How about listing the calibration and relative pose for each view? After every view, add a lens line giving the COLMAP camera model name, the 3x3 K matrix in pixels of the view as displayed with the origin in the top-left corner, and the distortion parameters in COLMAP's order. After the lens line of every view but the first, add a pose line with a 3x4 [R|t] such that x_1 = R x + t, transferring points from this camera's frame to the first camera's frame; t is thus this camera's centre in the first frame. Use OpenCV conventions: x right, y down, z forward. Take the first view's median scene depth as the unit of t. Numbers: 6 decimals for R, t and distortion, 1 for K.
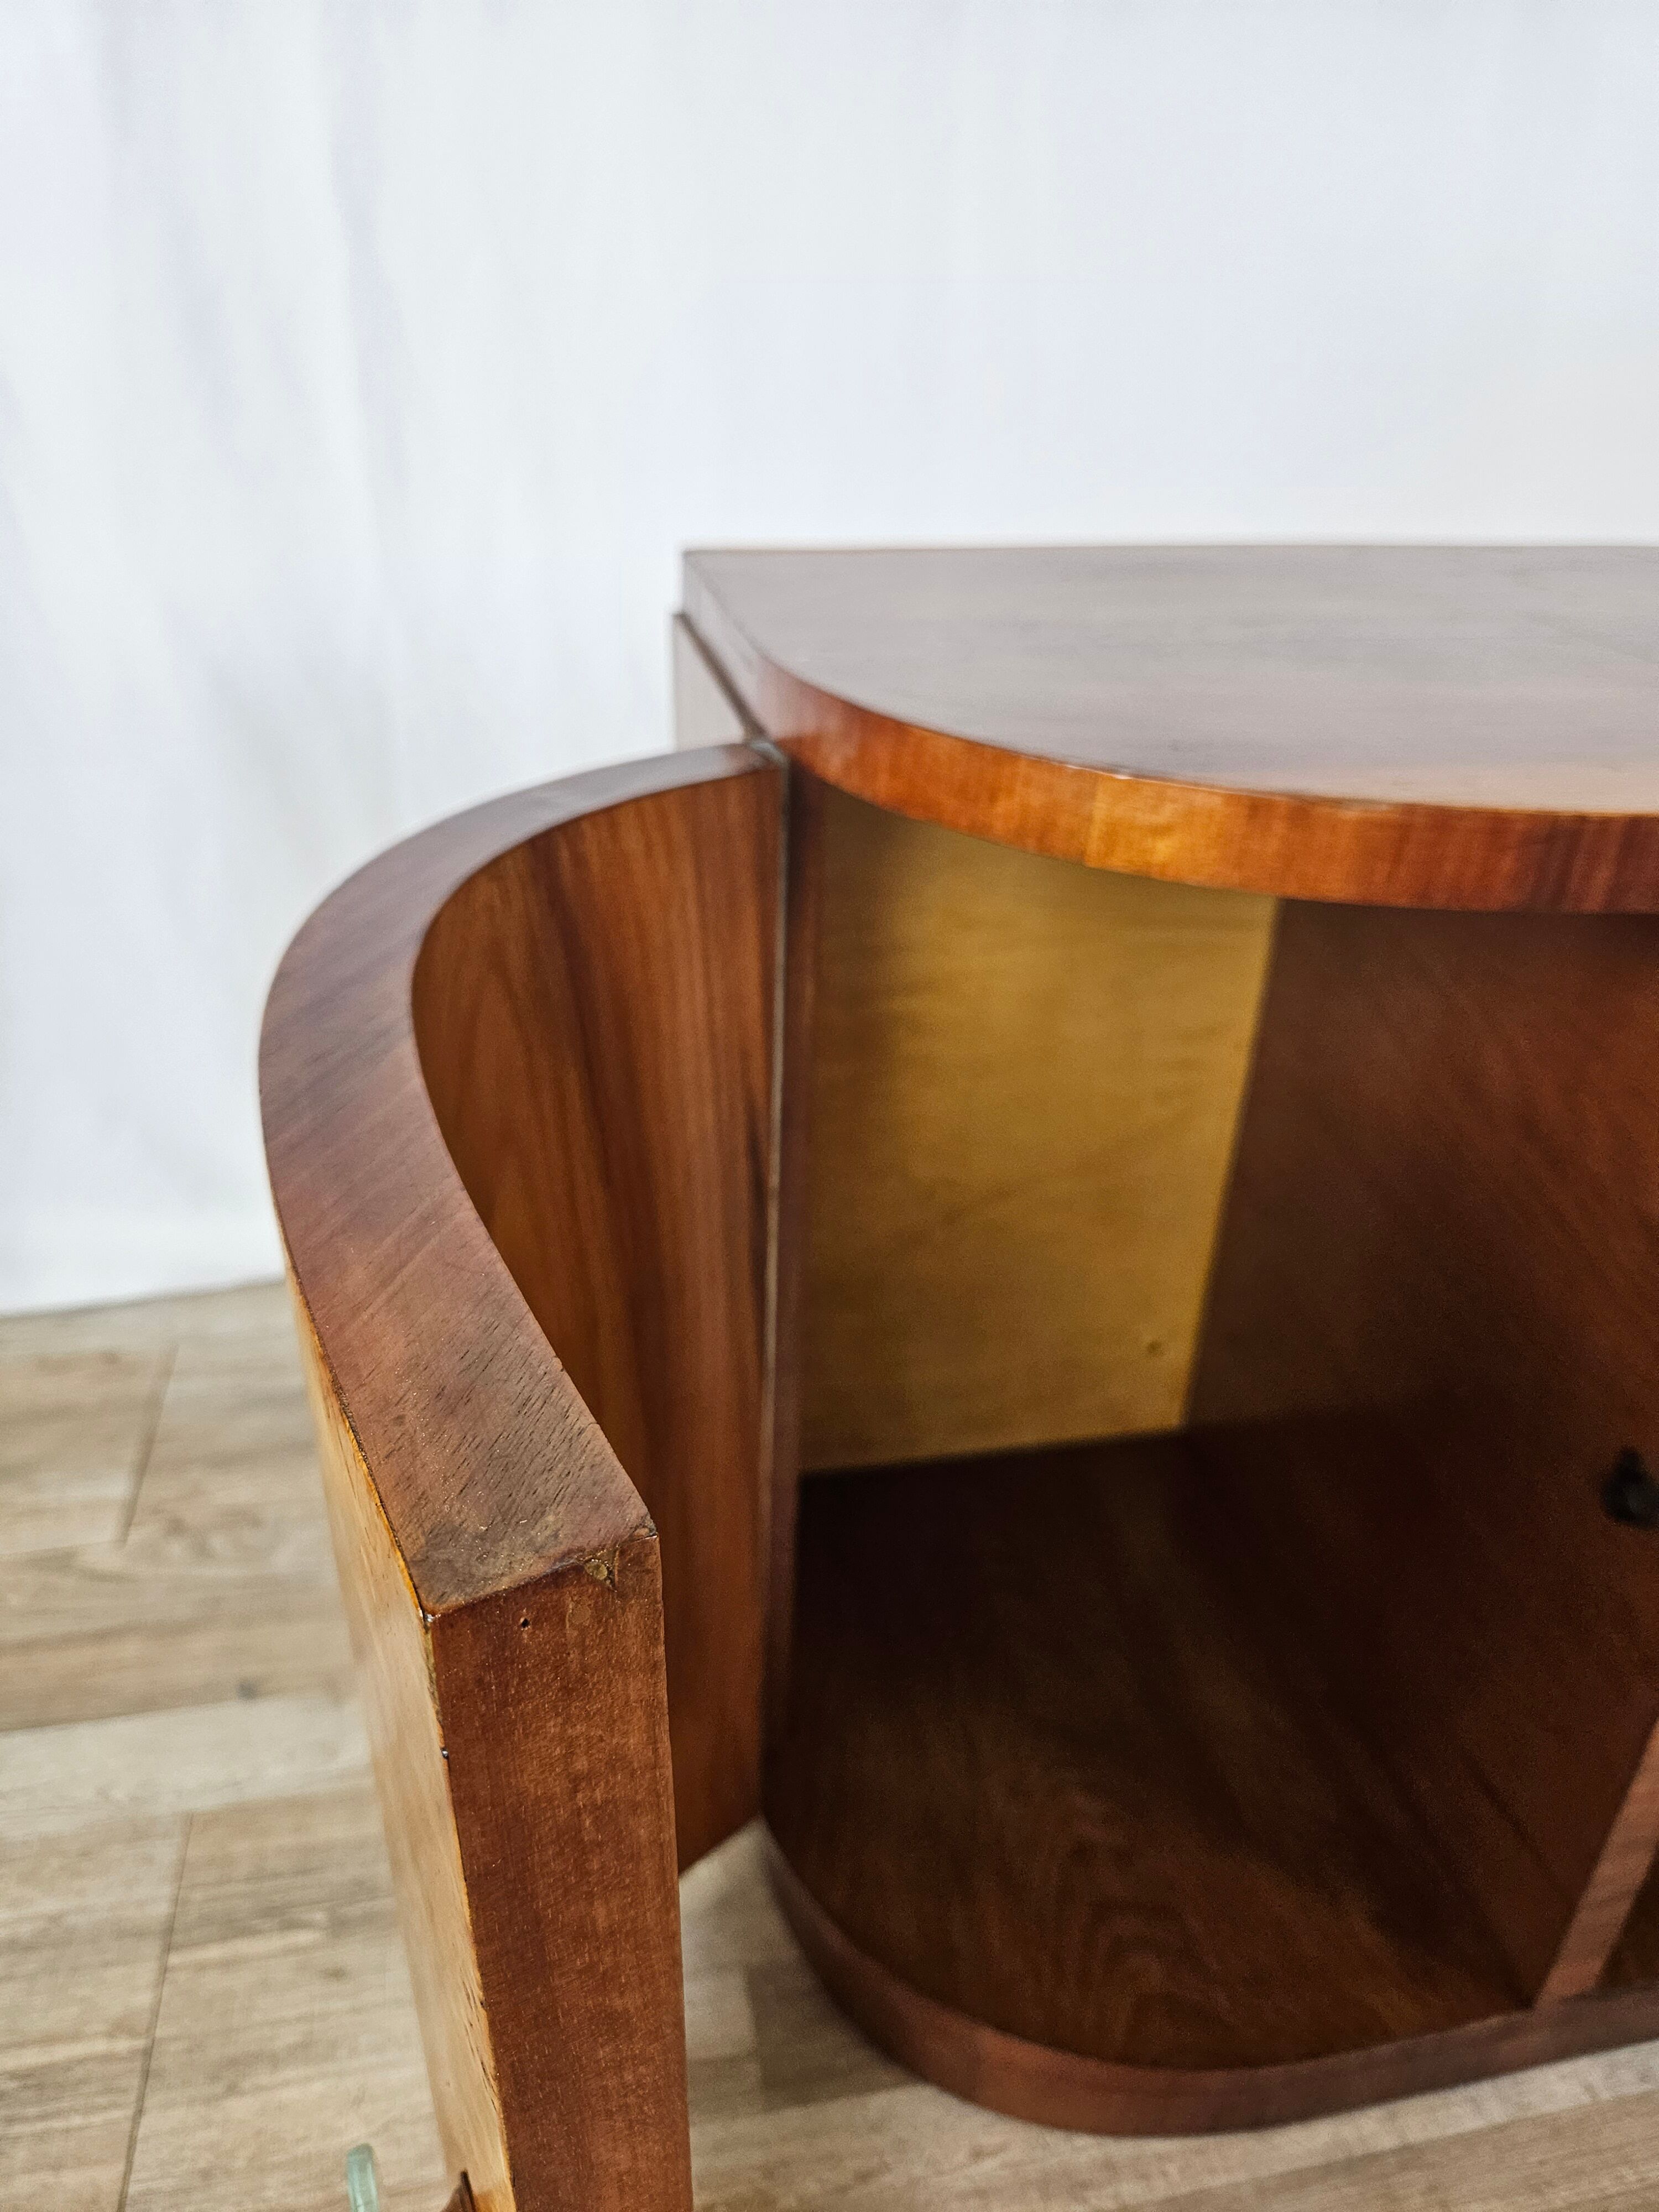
lens RADIAL K [[1516.5, 0, 814.2], [0, 1516.5, 1104.1], [0, 0, 1]] dist [0.047824, -0.054738]
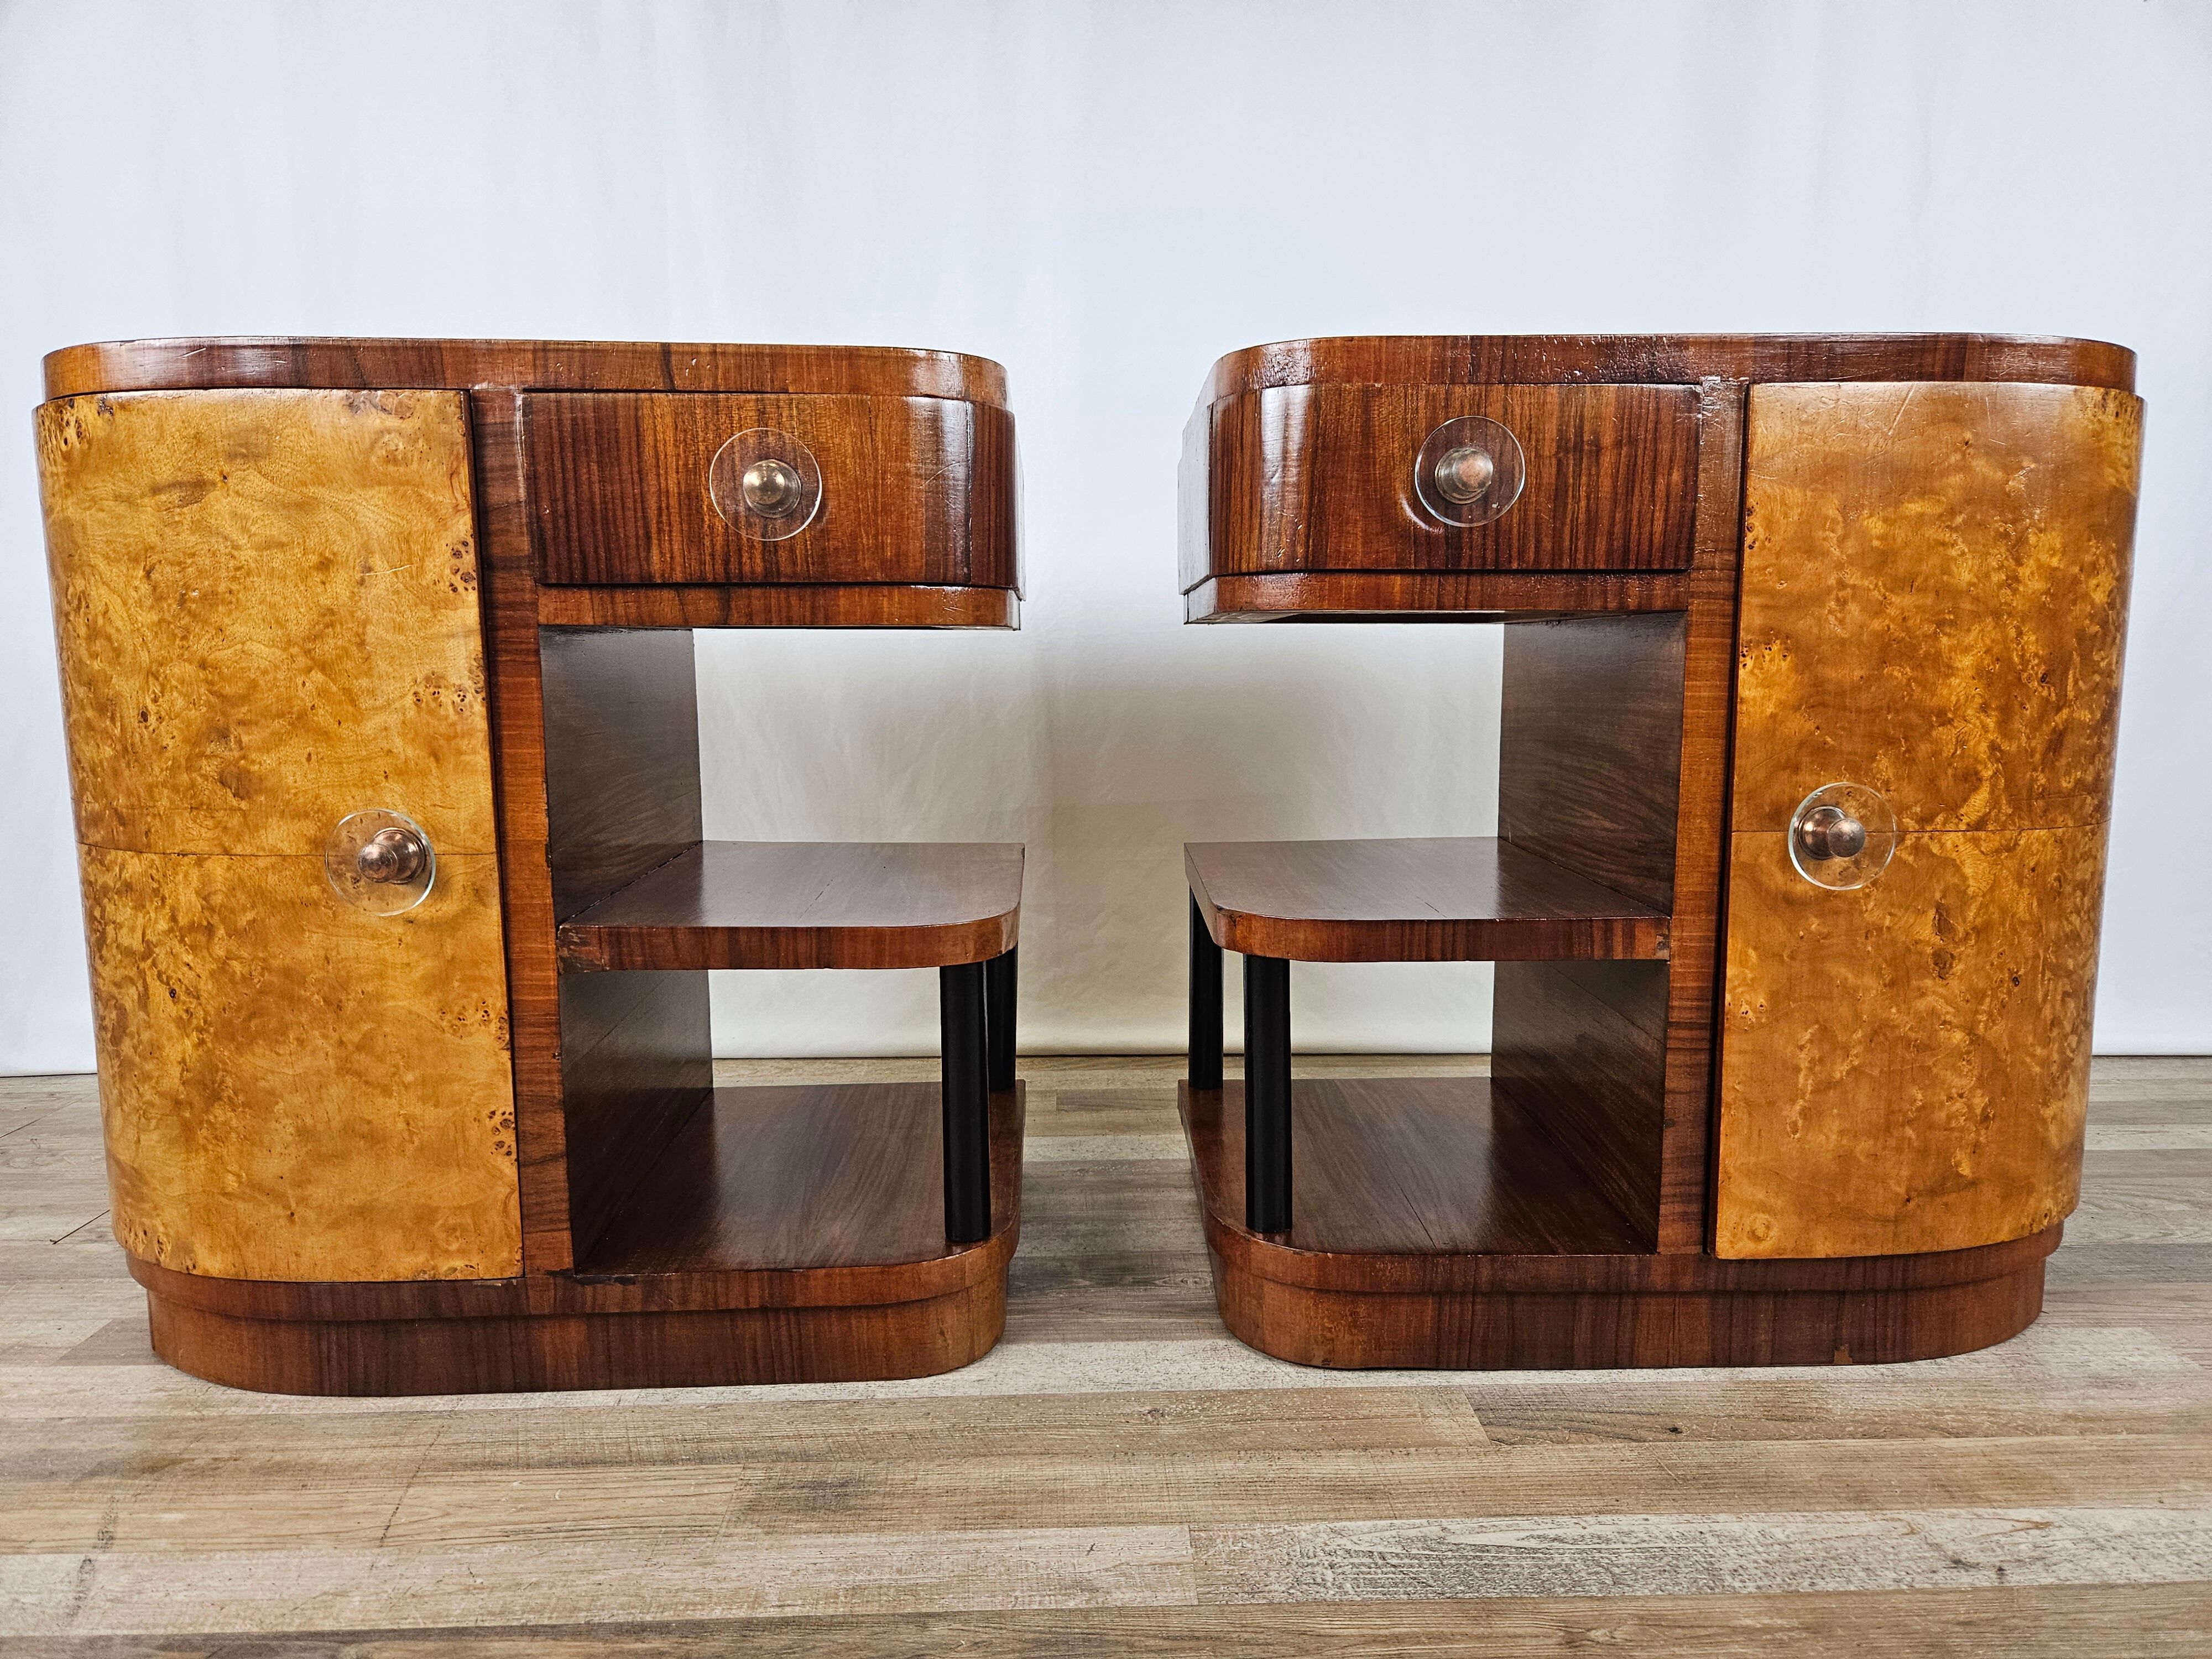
lens RADIAL K [[1496.7, 0, 1115.4], [0, 1496.7, 837.6], [0, 0, 1]] dist [0.056301, -0.053224]
pose [[0.984532, -0.019551, -0.174111, 1.183408], [-0.047863, 0.925942, -0.374620, 0.678042], [0.168541, 0.377159, 0.910684, -0.291625]]
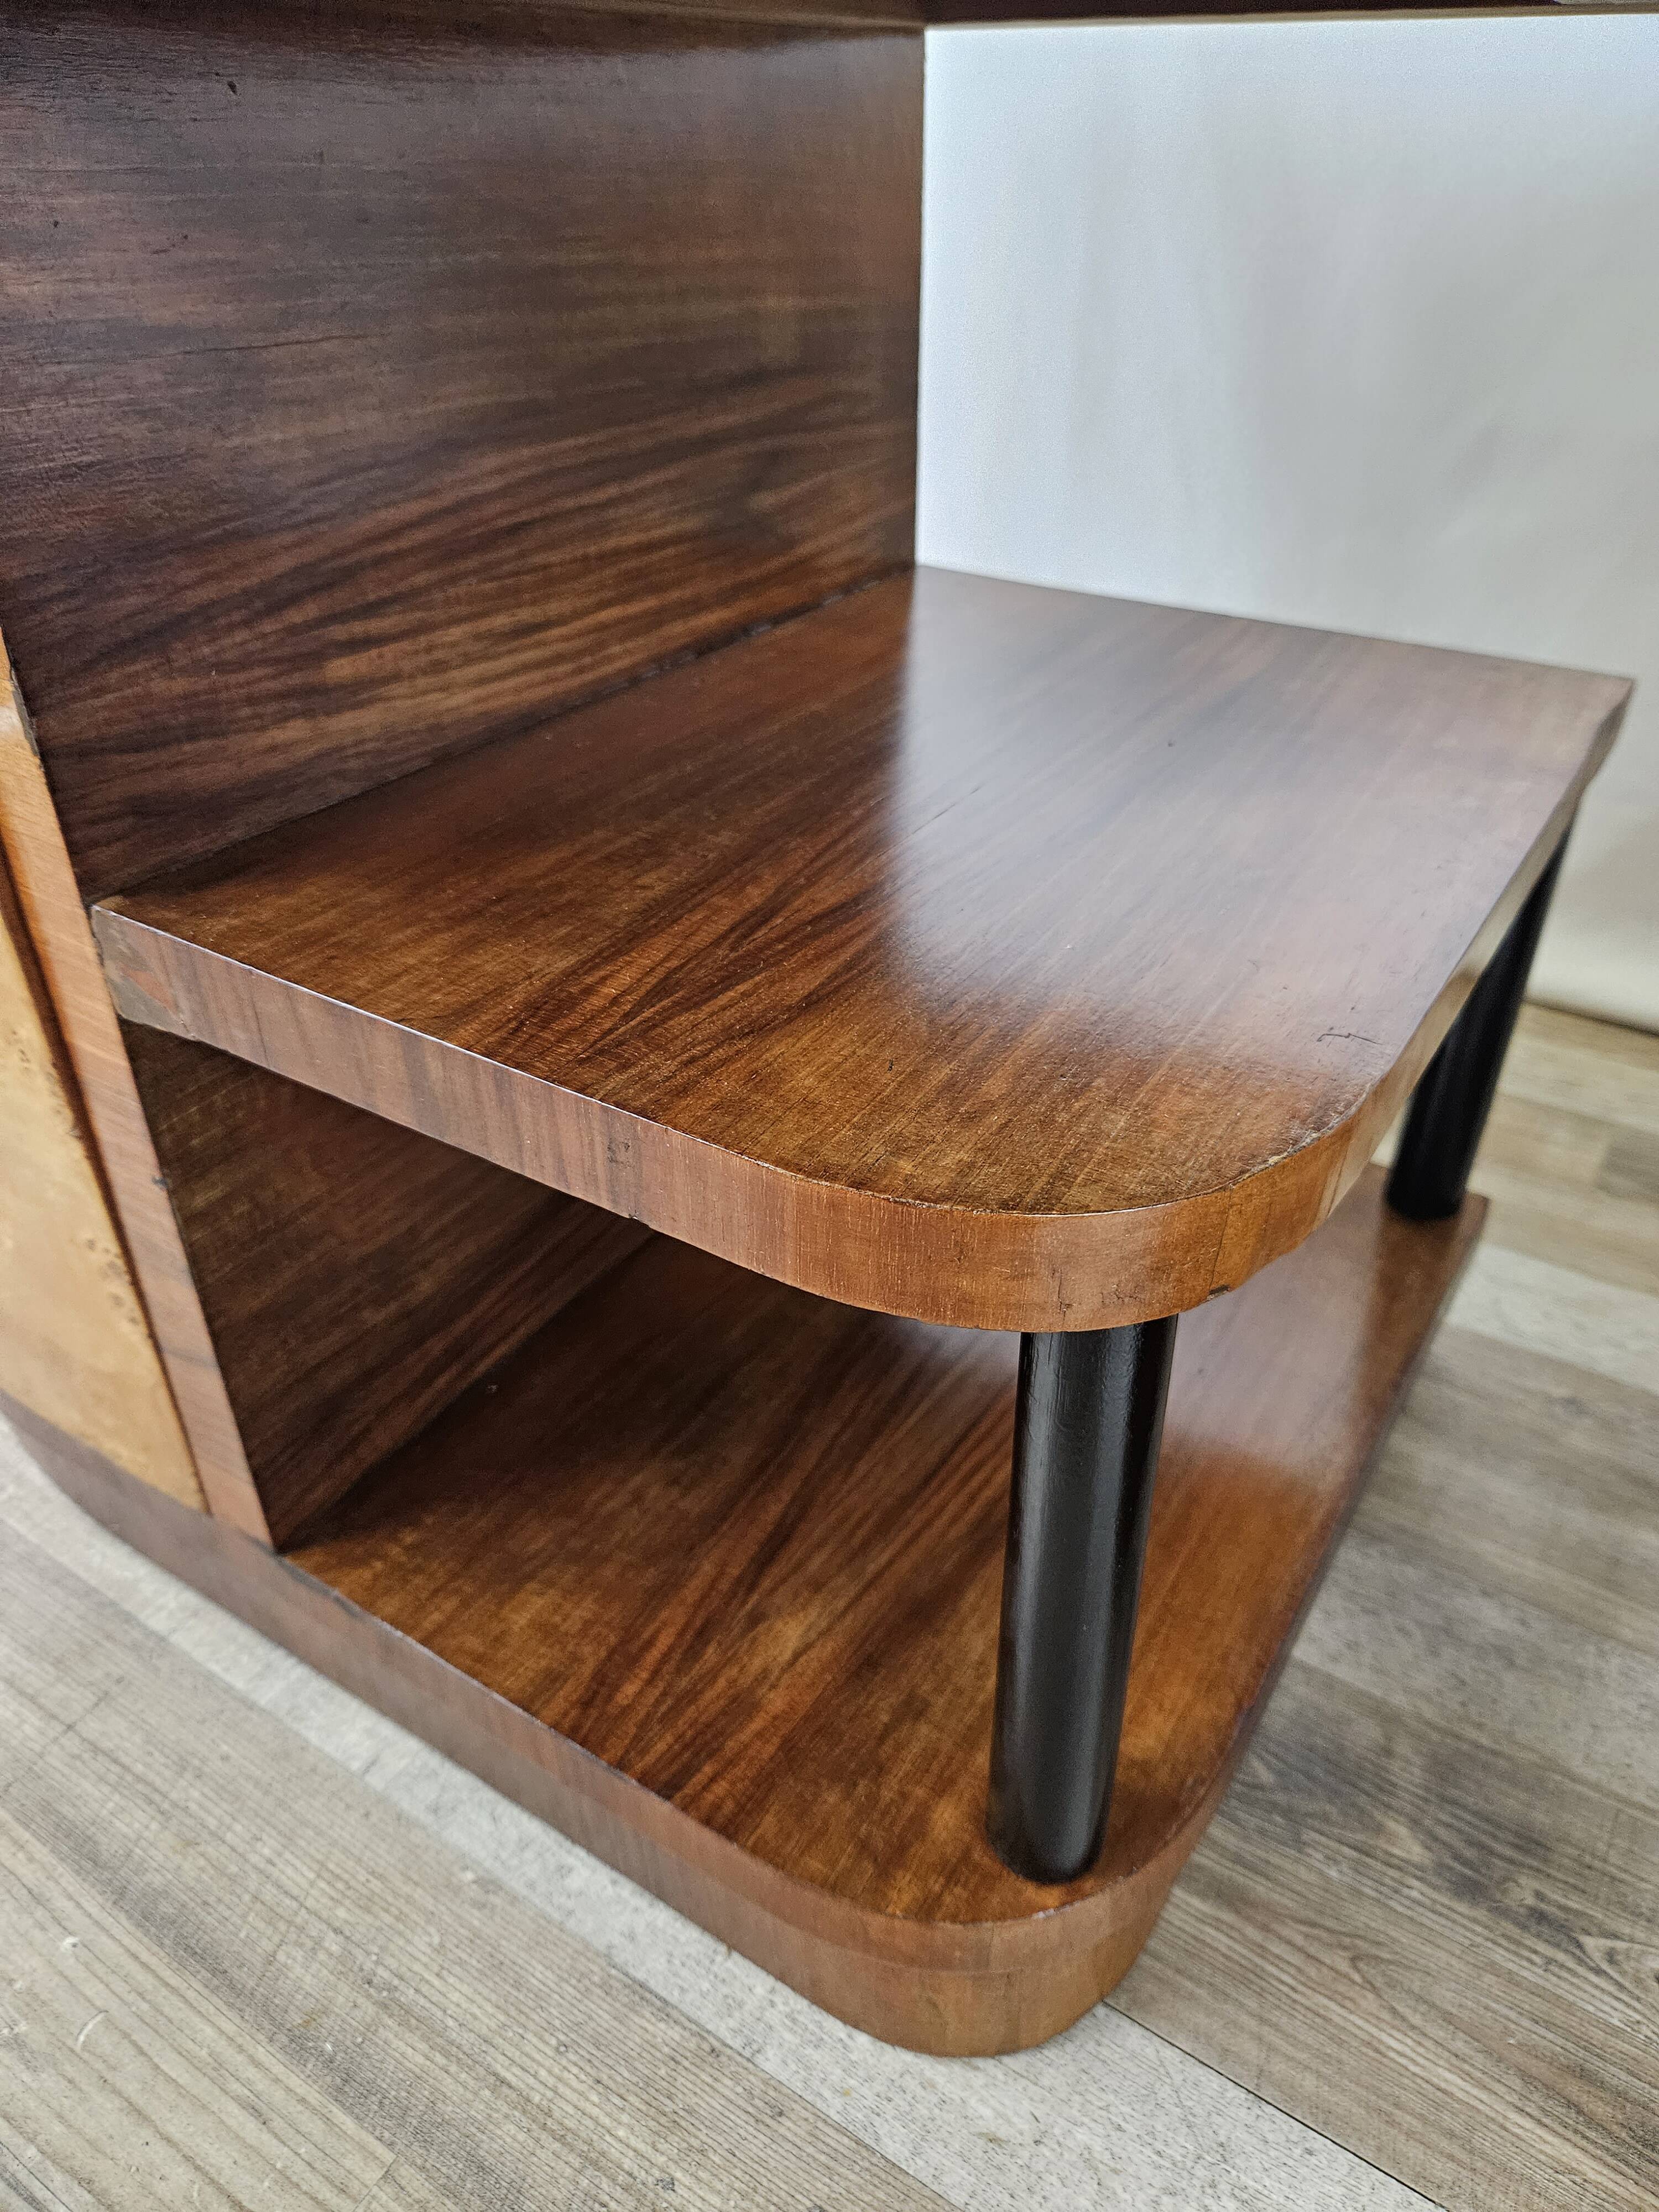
lens RADIAL K [[1516.5, 0, 848.4], [0, 1516.5, 1109.6], [0, 0, 1]] dist [0.047824, -0.054738]
pose [[0.709386, 0.343647, -0.615369, 1.000337], [-0.319699, 0.934988, 0.153591, 0.202754], [0.628143, 0.087777, 0.773131, 0.590675]]
